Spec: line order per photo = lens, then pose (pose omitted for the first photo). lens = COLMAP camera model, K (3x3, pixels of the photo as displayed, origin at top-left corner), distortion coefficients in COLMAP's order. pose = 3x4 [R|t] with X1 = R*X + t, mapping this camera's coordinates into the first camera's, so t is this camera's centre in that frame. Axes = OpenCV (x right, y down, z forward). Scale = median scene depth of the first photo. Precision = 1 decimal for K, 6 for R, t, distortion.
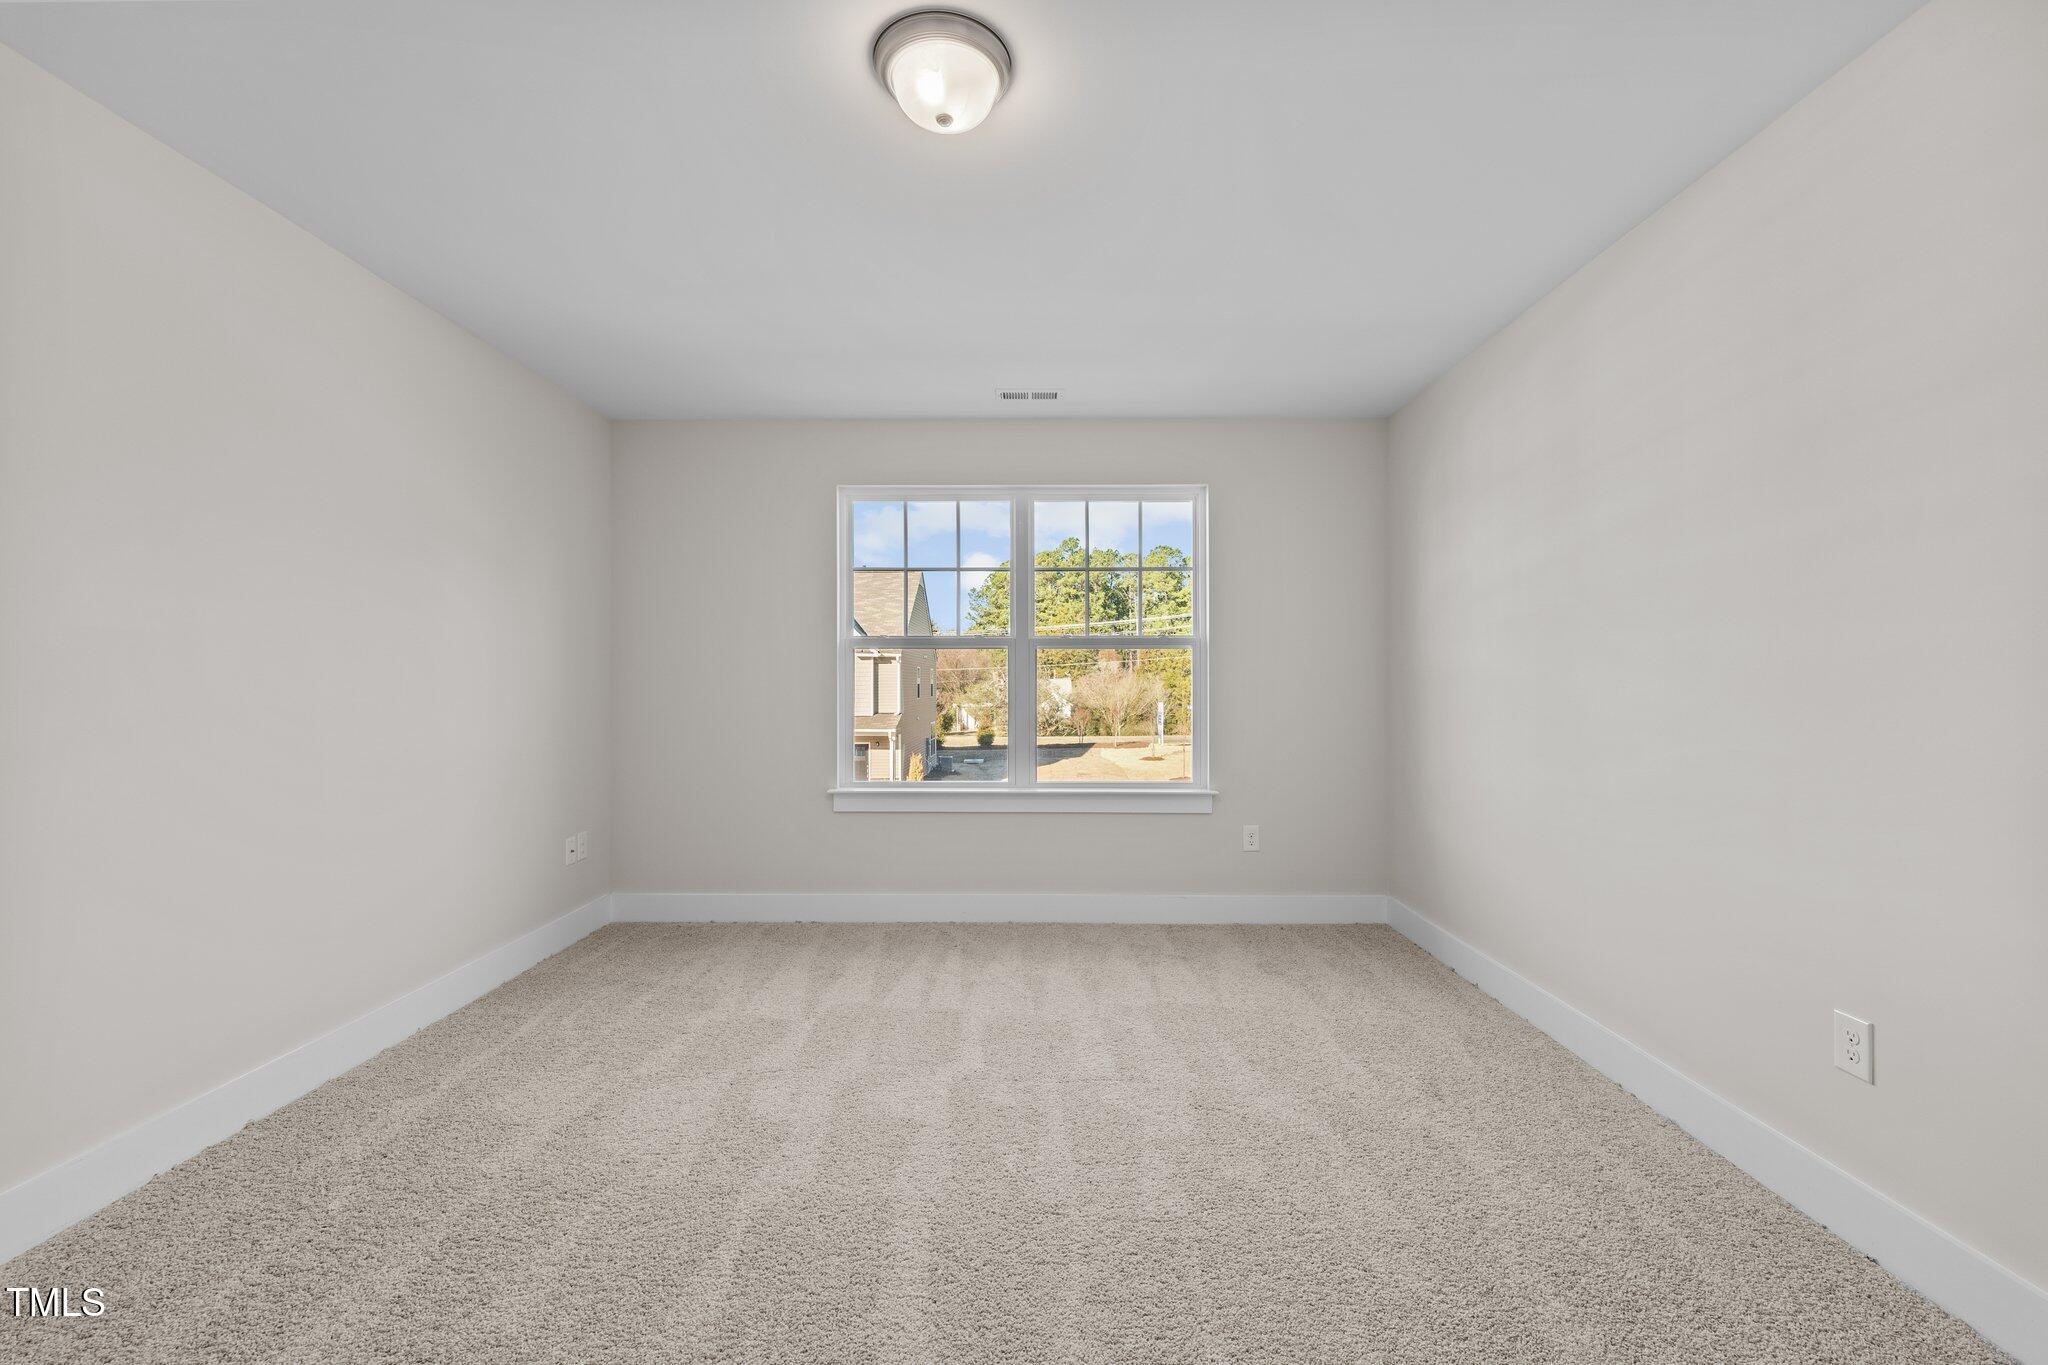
lens RADIAL K [[854.8, 0, 1026.6], [0, 854.8, 677.7], [0, 0, 1]] dist [0.001067, -0.000200]
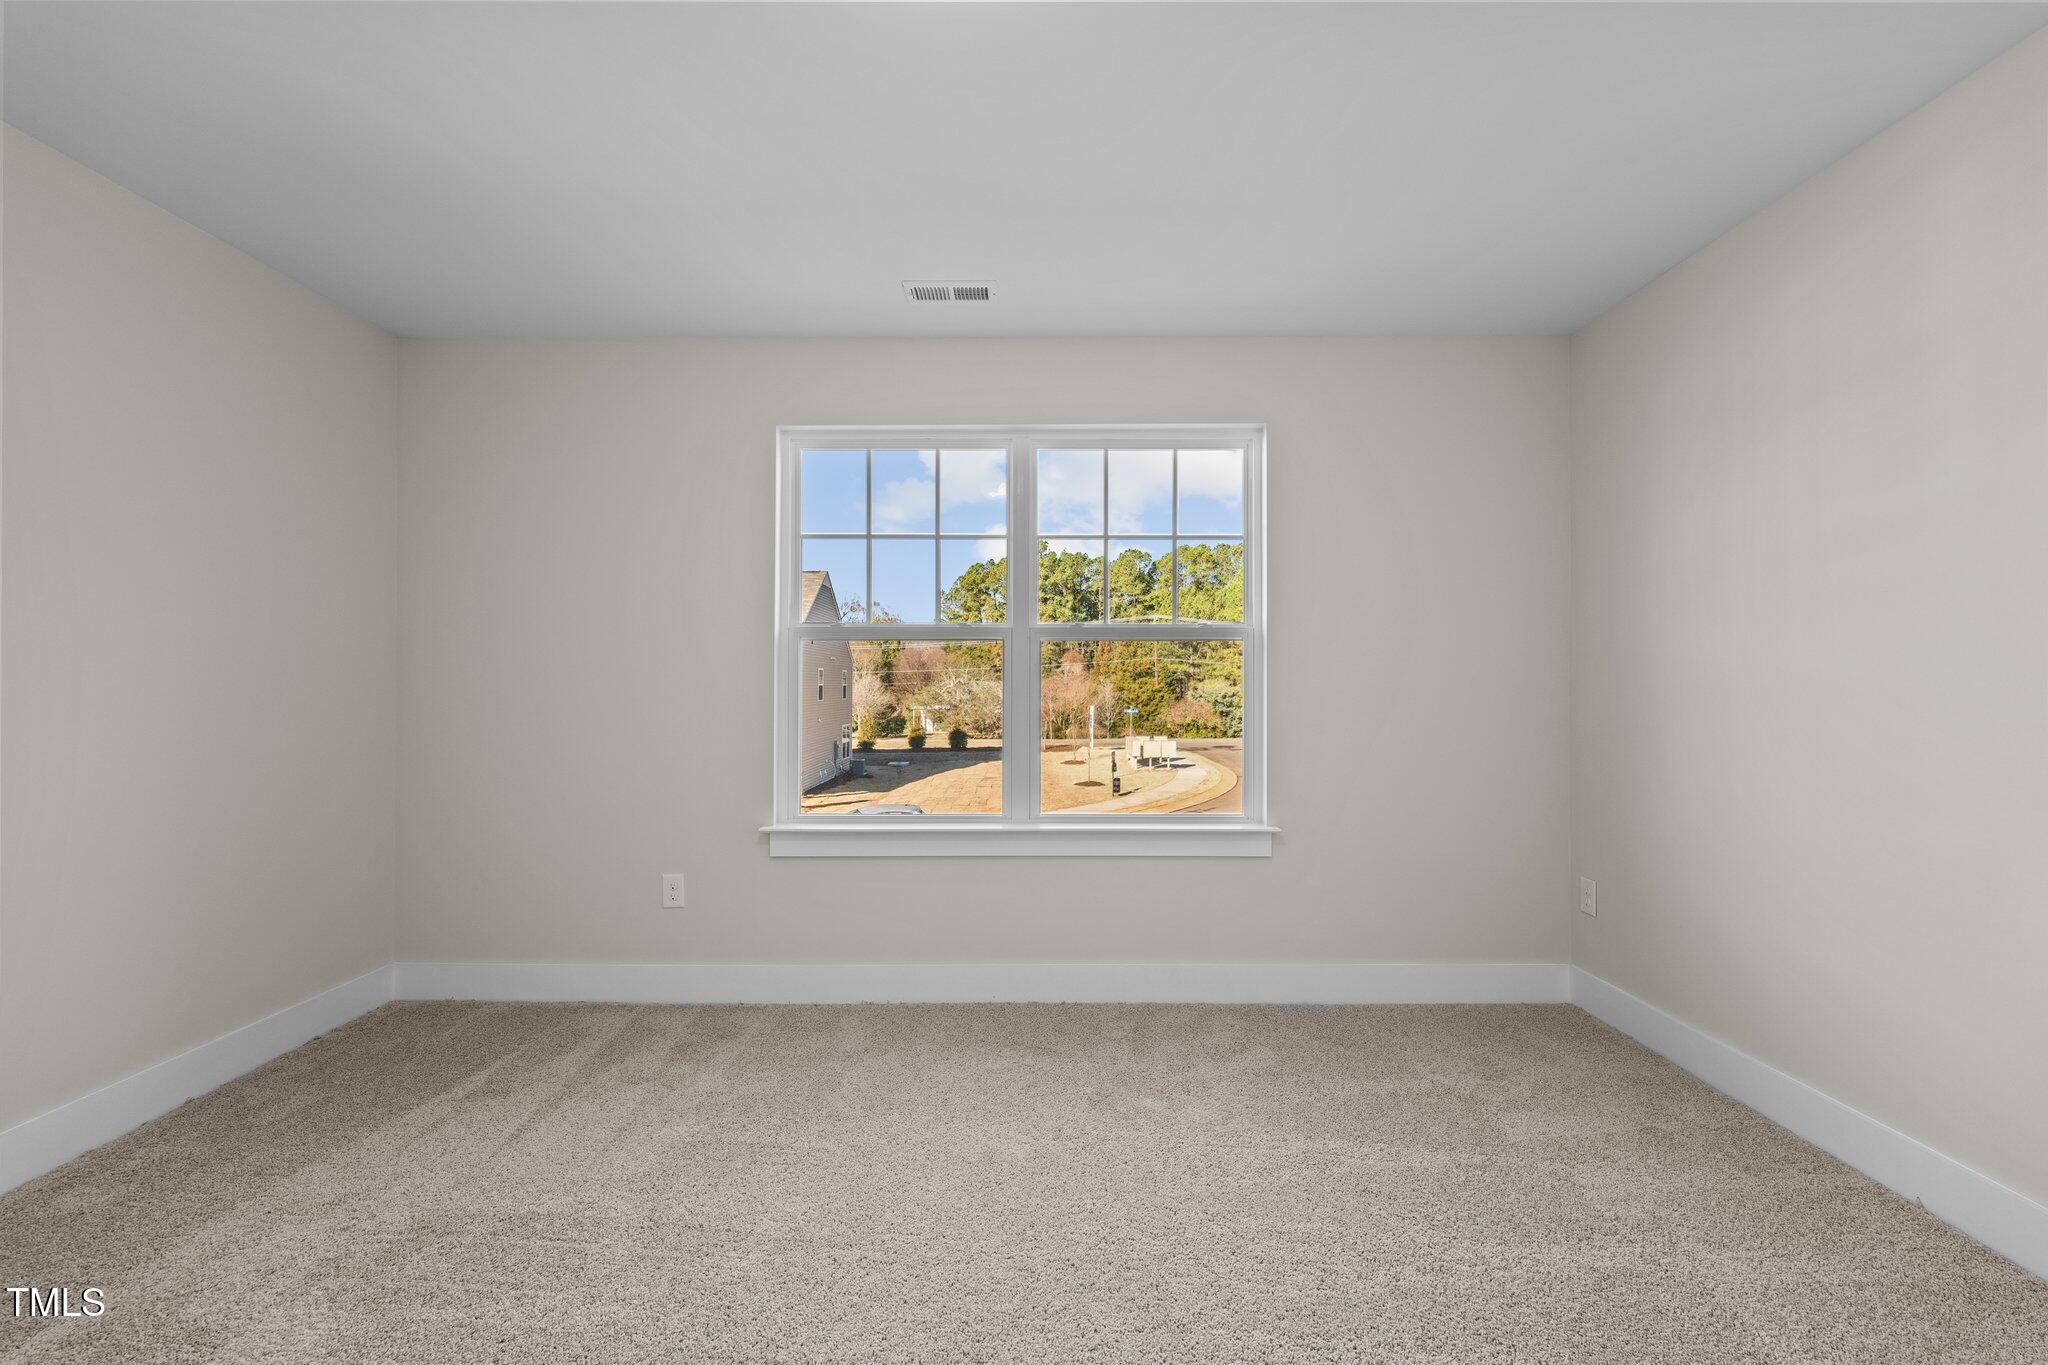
lens RADIAL K [[854.8, 0, 1026.6], [0, 854.8, 677.7], [0, 0, 1]] dist [0.001067, -0.000200]
pose [[0.999336, 0.003795, 0.036233, -0.029842], [-0.003678, 0.999988, -0.003288, 0.002194], [-0.036245, 0.003153, 0.999338, 0.251100]]
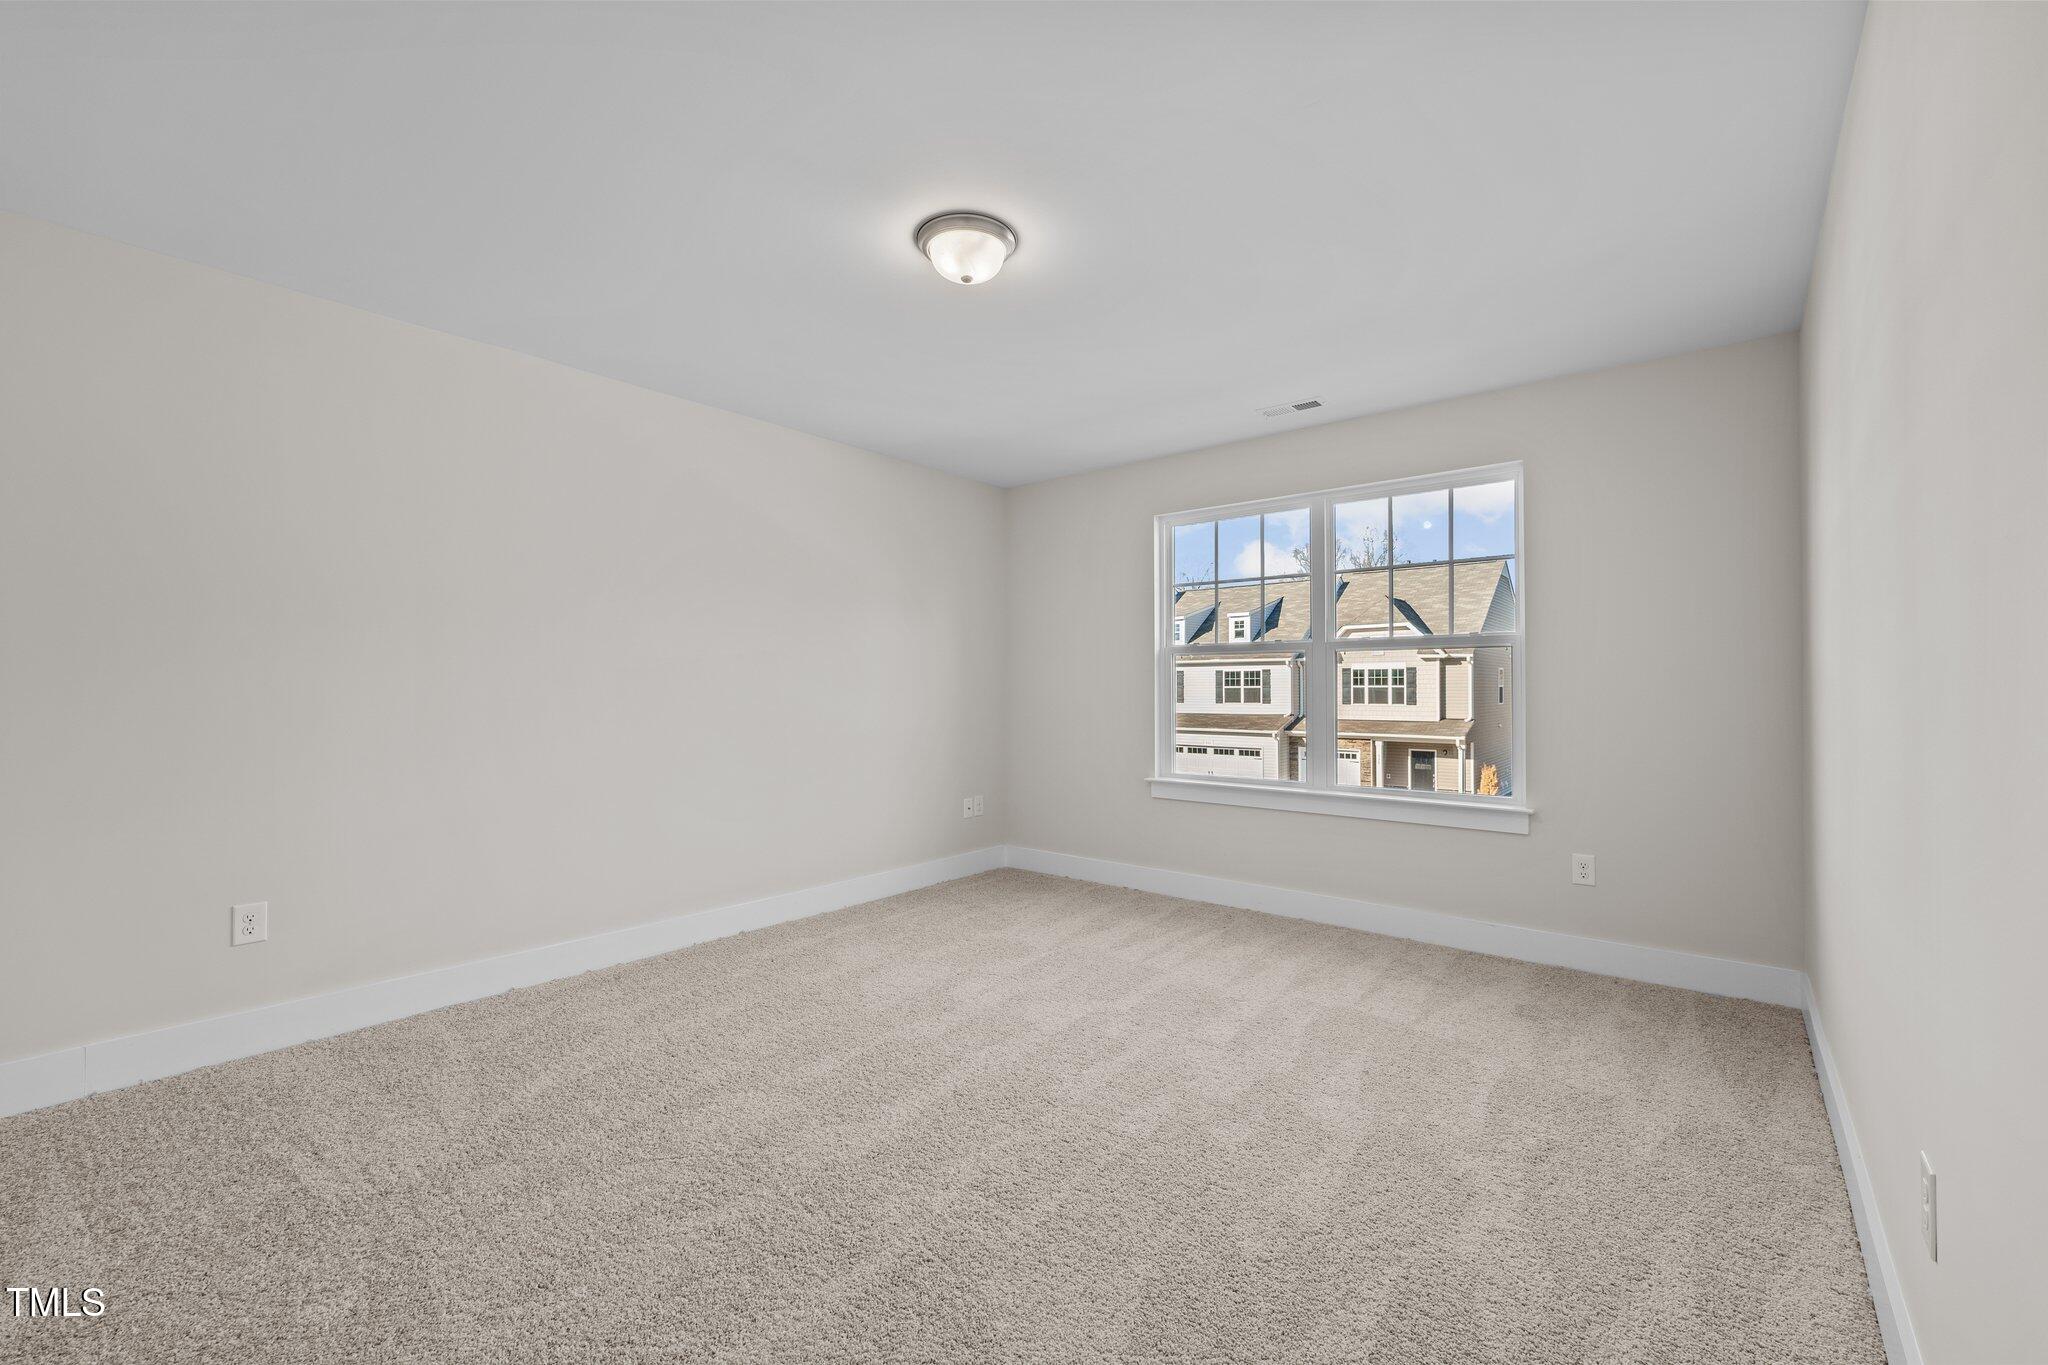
lens RADIAL K [[854.8, 0, 1026.6], [0, 854.8, 677.7], [0, 0, 1]] dist [0.001067, -0.000200]
pose [[0.772460, -0.007204, -0.635023, 0.385488], [0.004824, 0.999973, -0.005476, 0.000180], [0.635046, 0.001166, 0.772474, -0.003062]]
